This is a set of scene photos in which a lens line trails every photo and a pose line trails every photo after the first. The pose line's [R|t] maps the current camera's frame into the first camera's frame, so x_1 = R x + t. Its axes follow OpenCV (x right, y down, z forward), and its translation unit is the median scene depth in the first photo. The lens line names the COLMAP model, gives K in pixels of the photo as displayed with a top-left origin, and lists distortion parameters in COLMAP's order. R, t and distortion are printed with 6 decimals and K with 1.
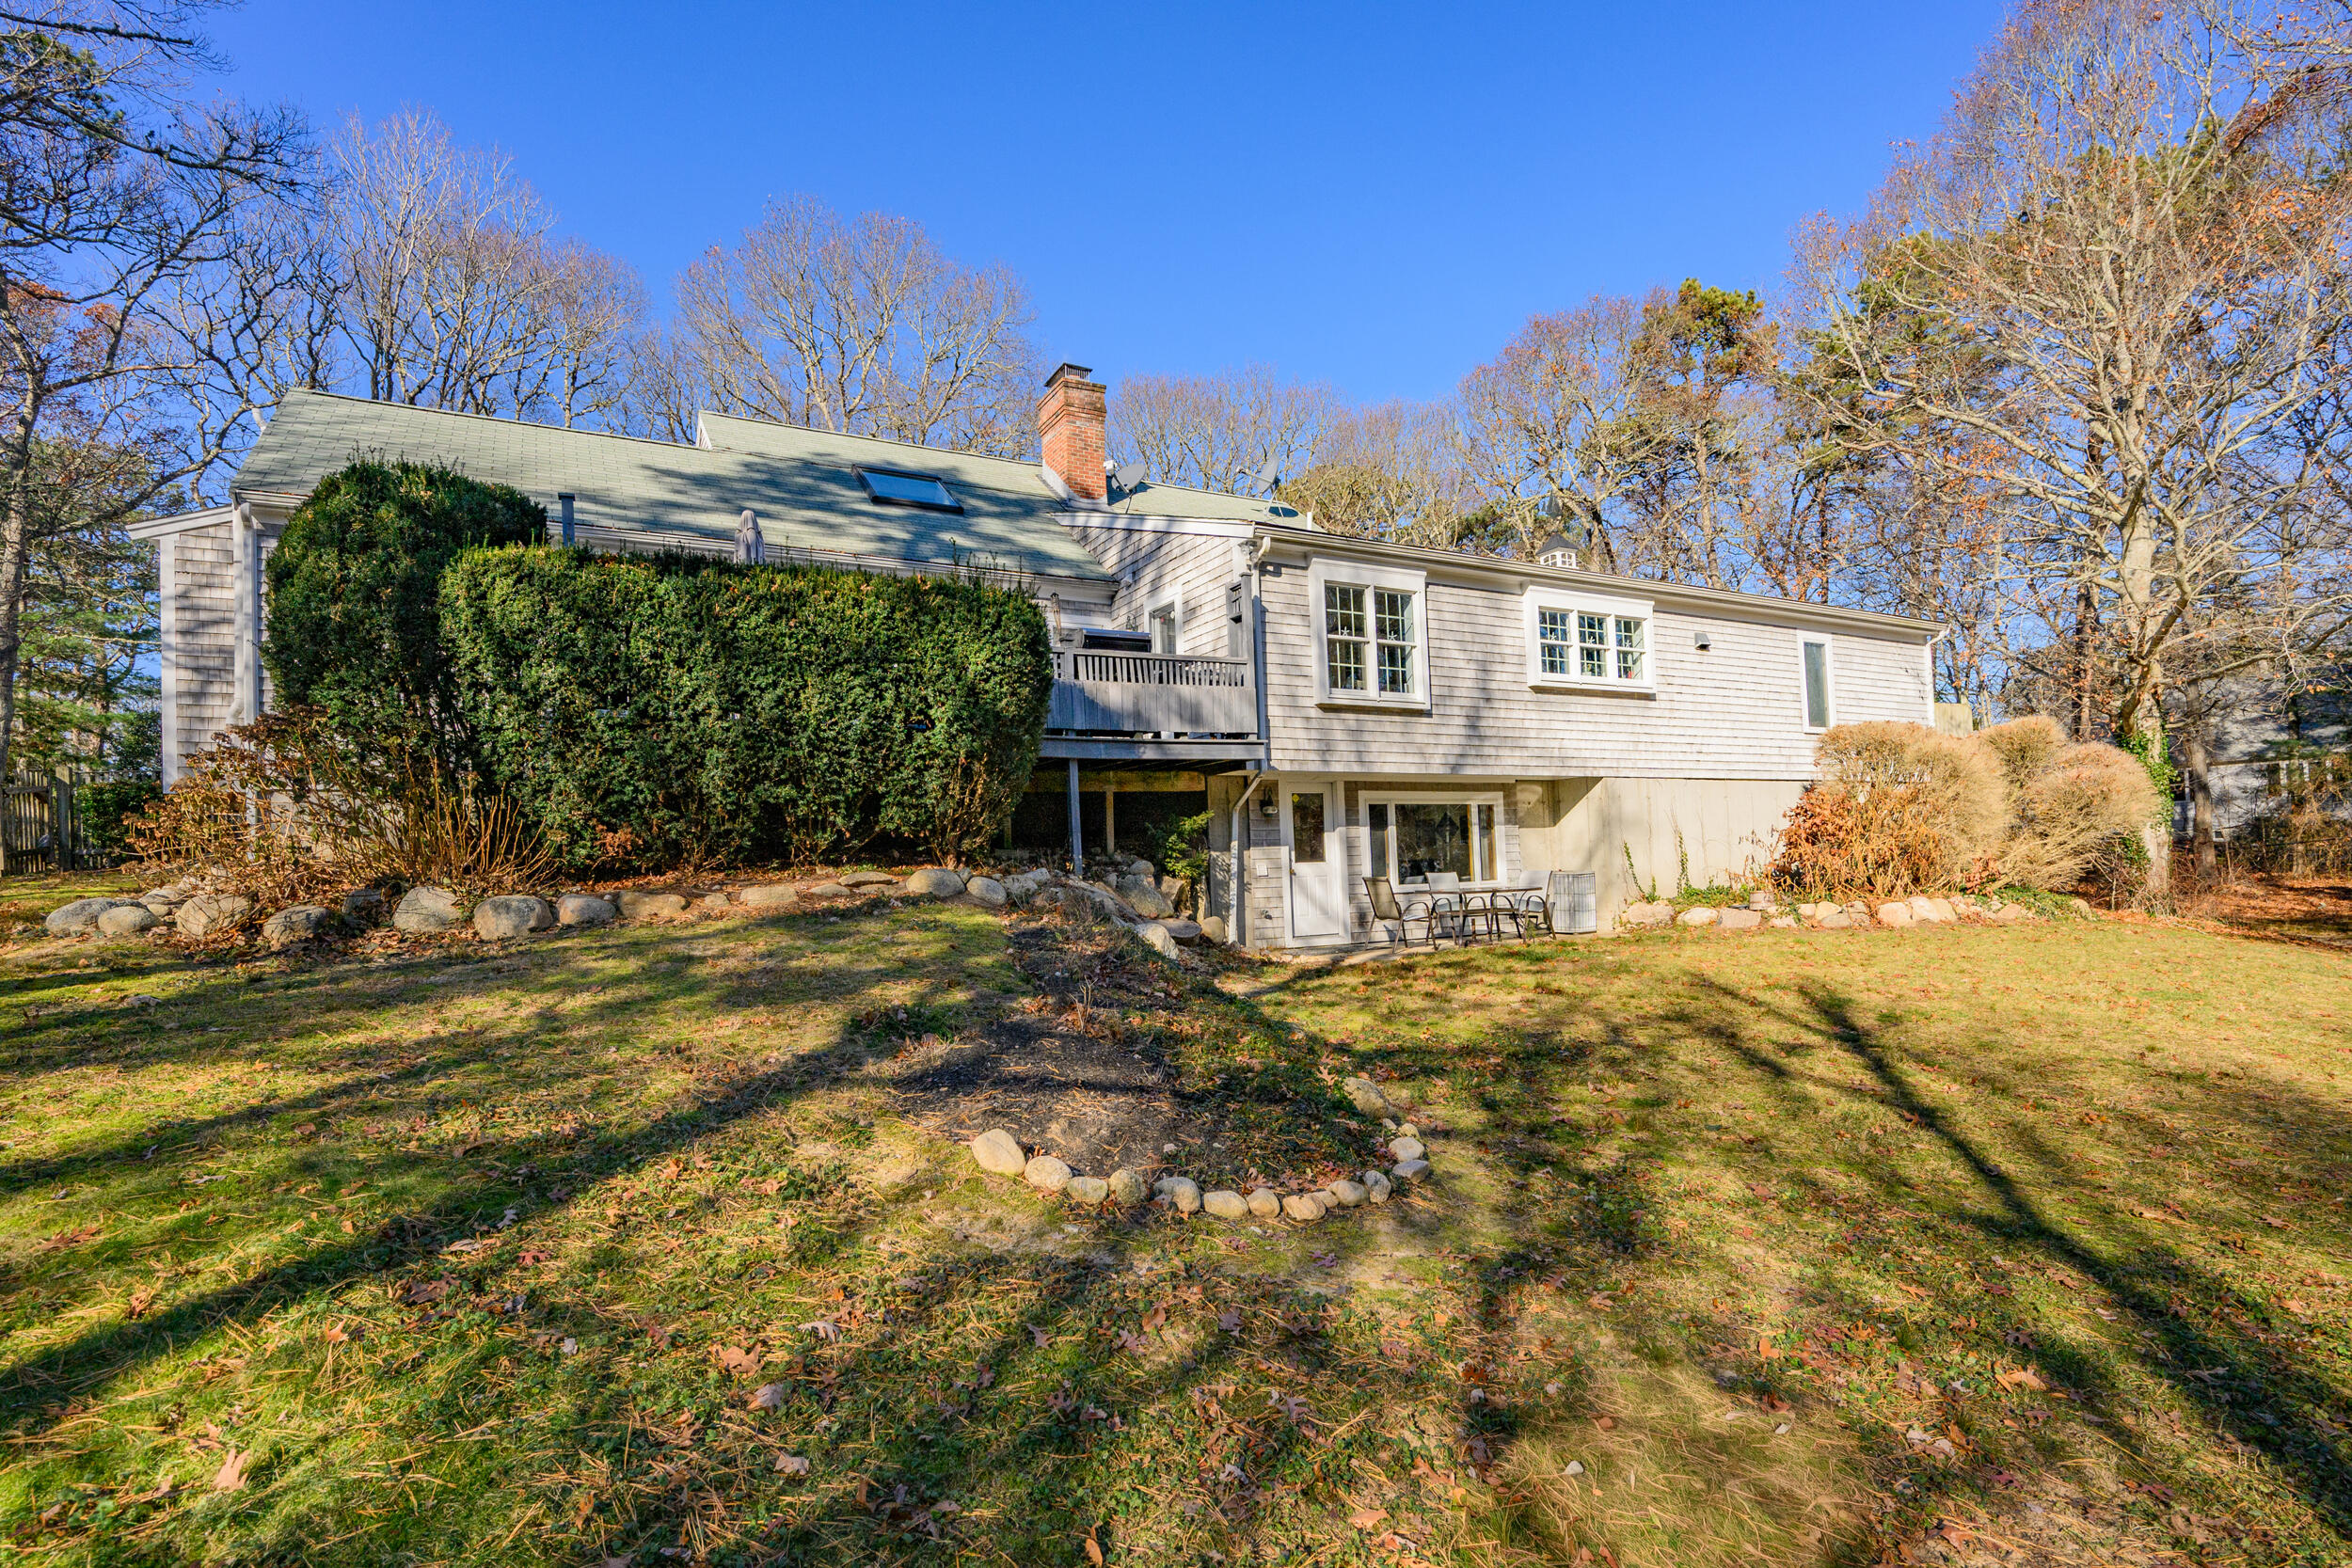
lens RADIAL K [[1043.0, 0, 1175.0], [0, 1043.0, 836.3], [0, 0, 1]] dist [-0.001305, -0.000393]
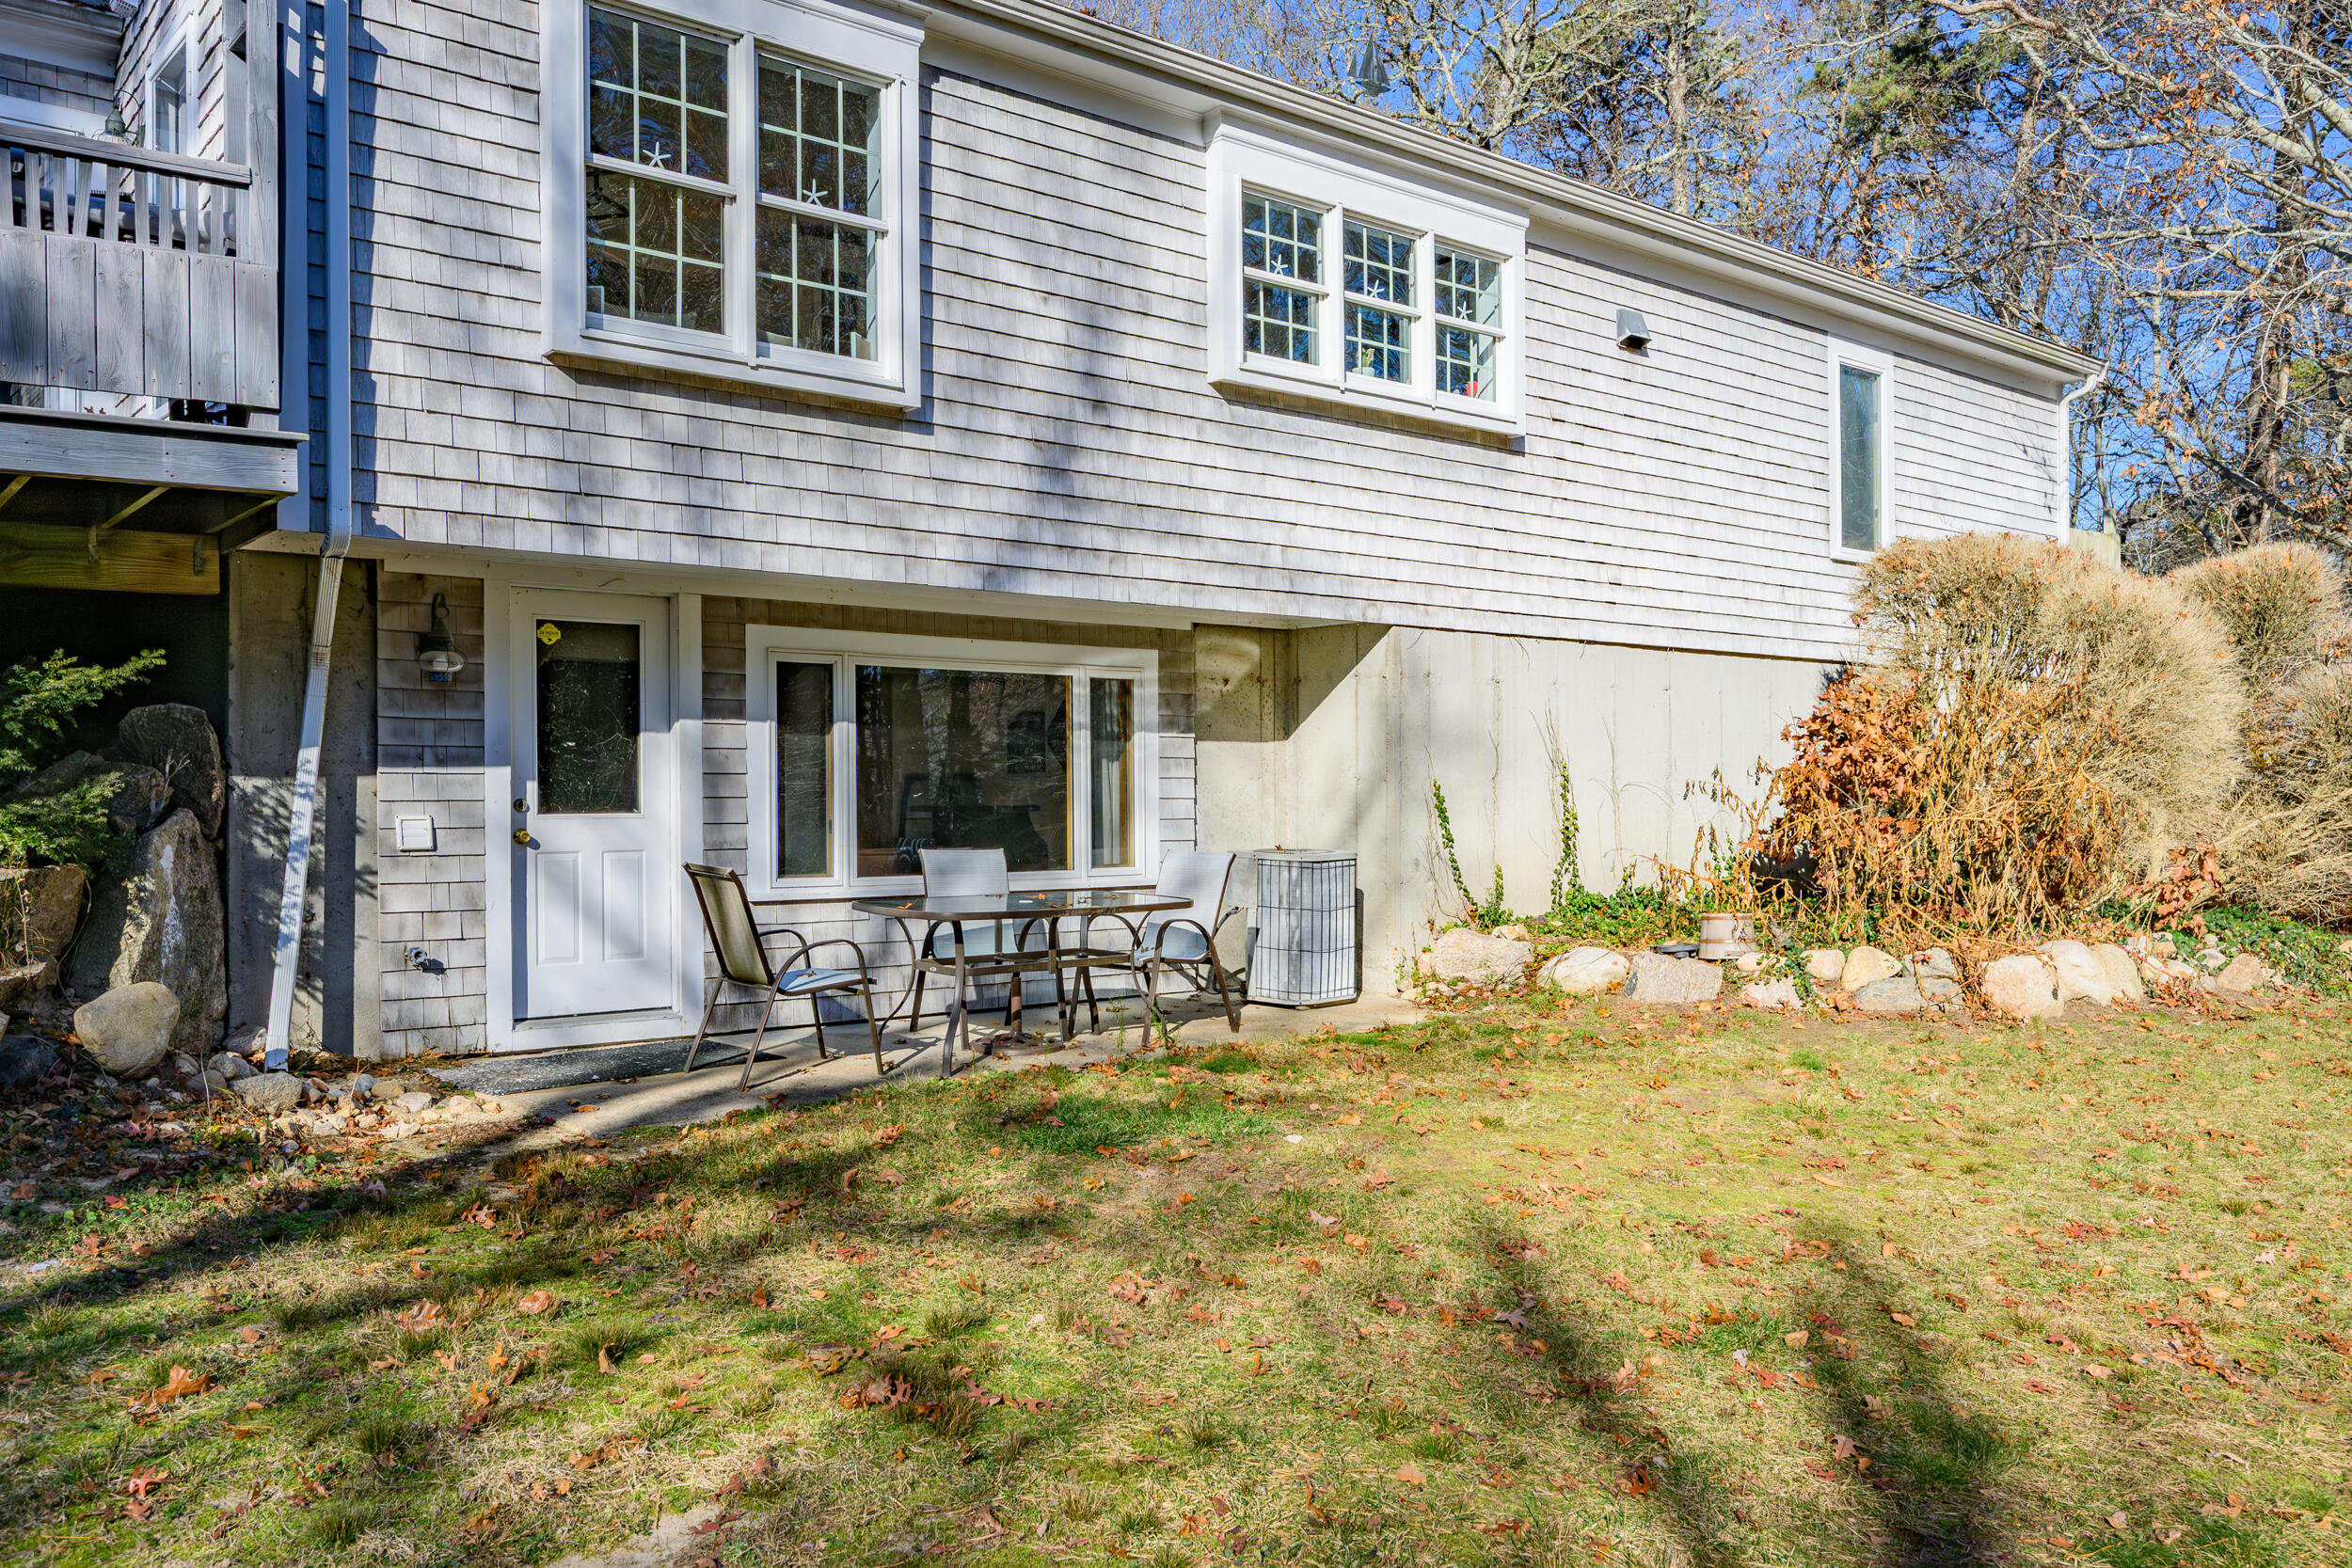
lens RADIAL K [[1800.1, 0, 1176.0], [0, 1800.1, 784.0], [0, 0, 1]] dist [0.000088, 0.002282]
pose [[0.978414, 0.033658, 0.203897, 0.193397], [-0.038976, 0.998995, 0.022120, -0.006758], [-0.202948, -0.029590, 0.978742, 0.333208]]
